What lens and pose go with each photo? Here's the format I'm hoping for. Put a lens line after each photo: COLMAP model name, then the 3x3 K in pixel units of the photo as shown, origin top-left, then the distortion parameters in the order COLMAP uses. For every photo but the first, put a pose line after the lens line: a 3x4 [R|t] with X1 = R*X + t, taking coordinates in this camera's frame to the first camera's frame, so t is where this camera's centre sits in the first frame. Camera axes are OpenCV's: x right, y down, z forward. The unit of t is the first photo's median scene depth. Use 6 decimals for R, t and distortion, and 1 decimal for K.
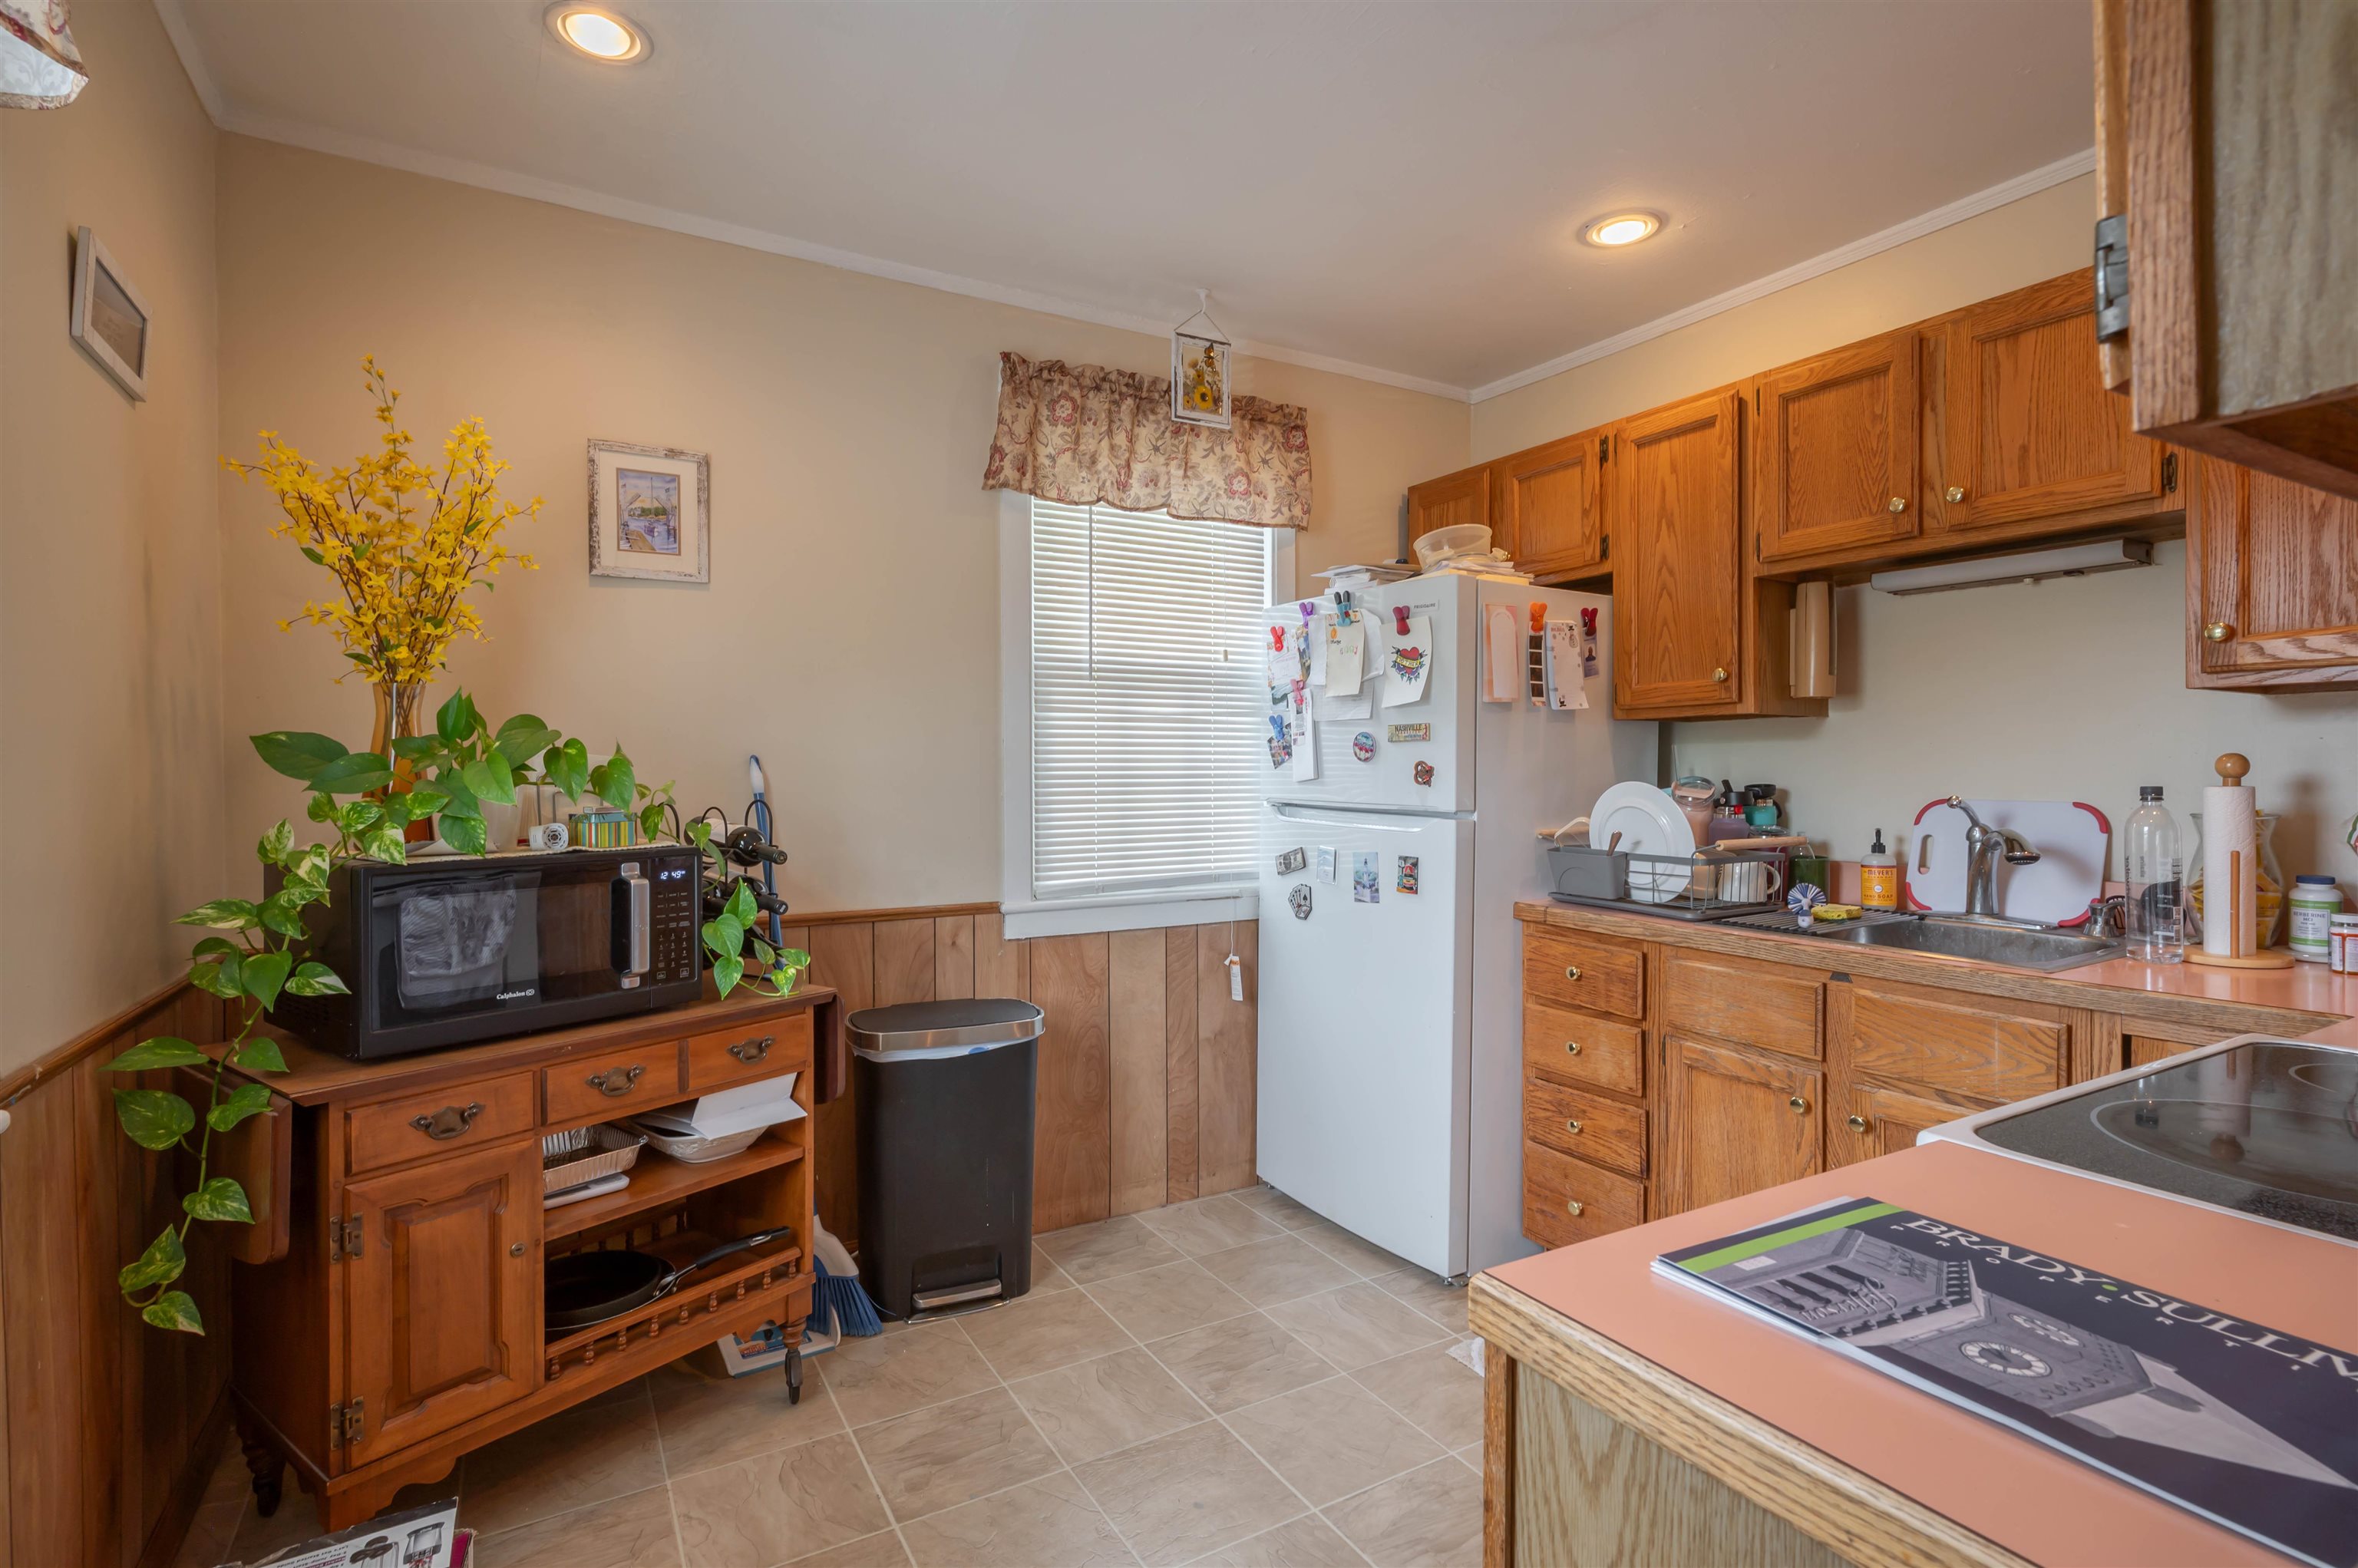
lens RADIAL K [[1137.1, 0, 1179.0], [0, 1137.1, 784.0], [0, 0, 1]] dist [-0.000047, 0.000366]
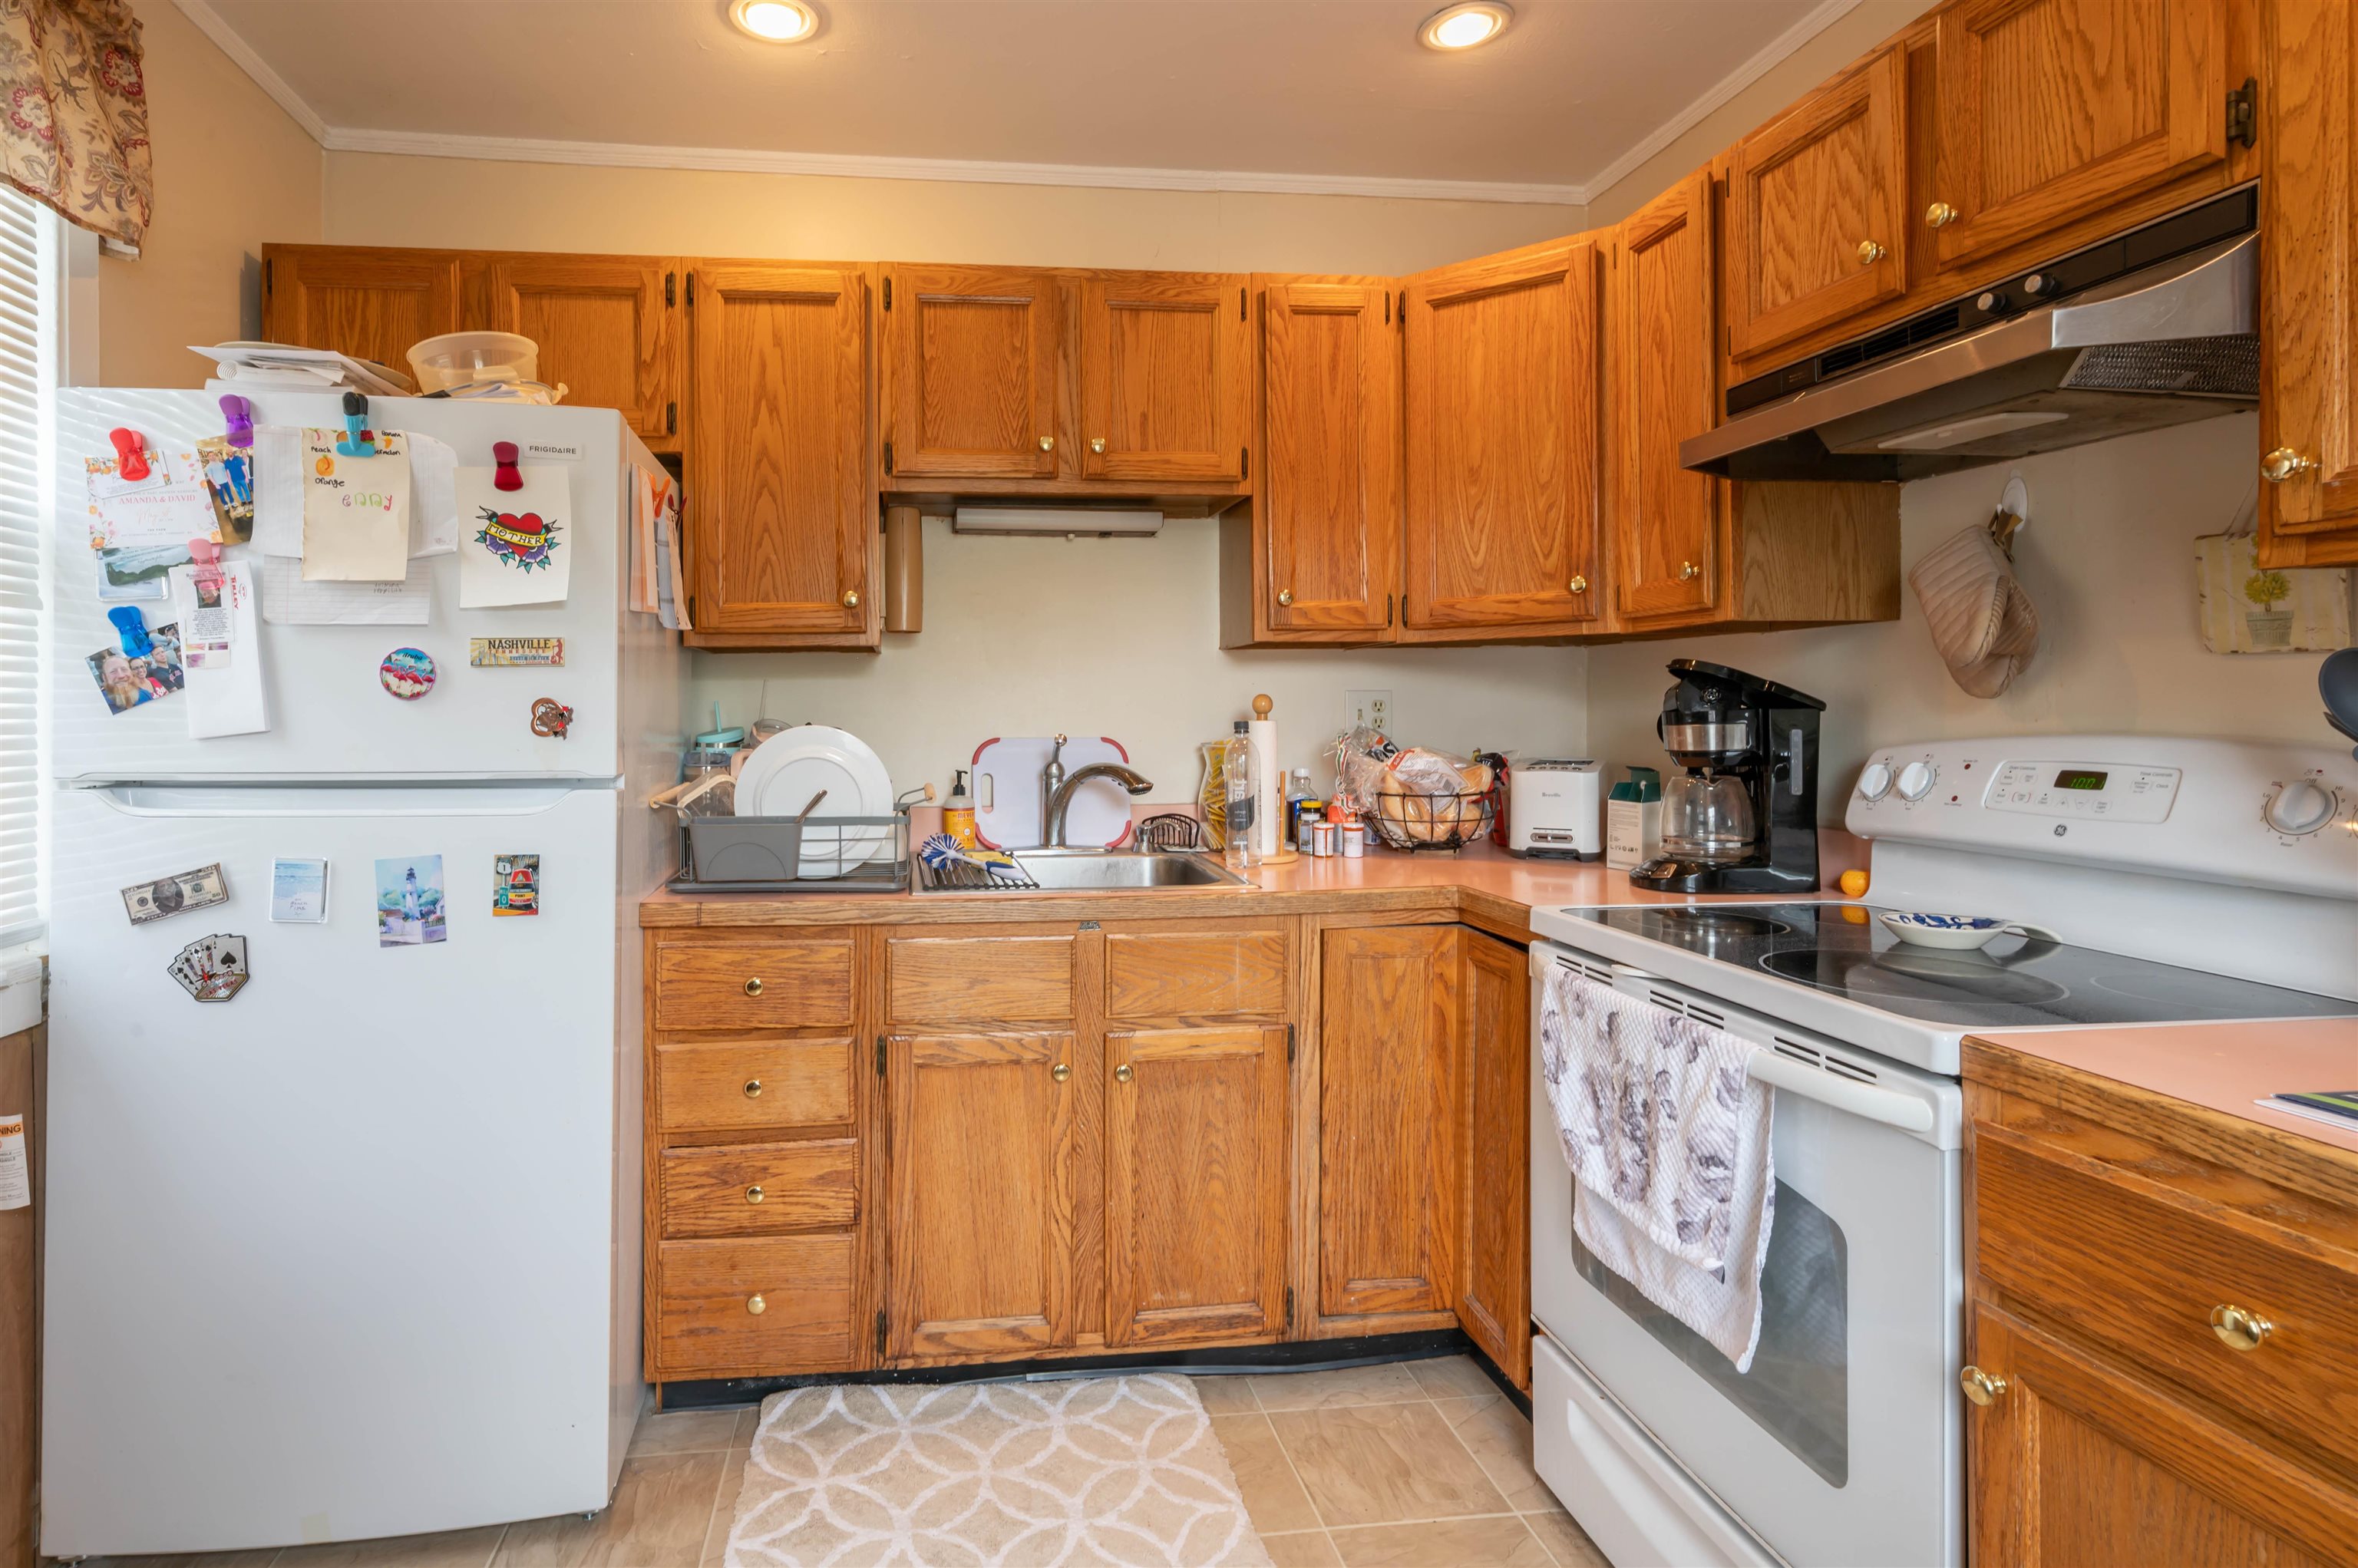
lens RADIAL K [[1178.9, 0, 1179.1], [0, 1178.9, 710.6], [0, 0, 1]] dist [0.001881, 0.001669]
pose [[0.402863, -0.004771, 0.915248, -0.233819], [0.018996, 0.999815, -0.003150, -0.004917], [-0.915063, 0.018655, 0.402879, 0.419426]]
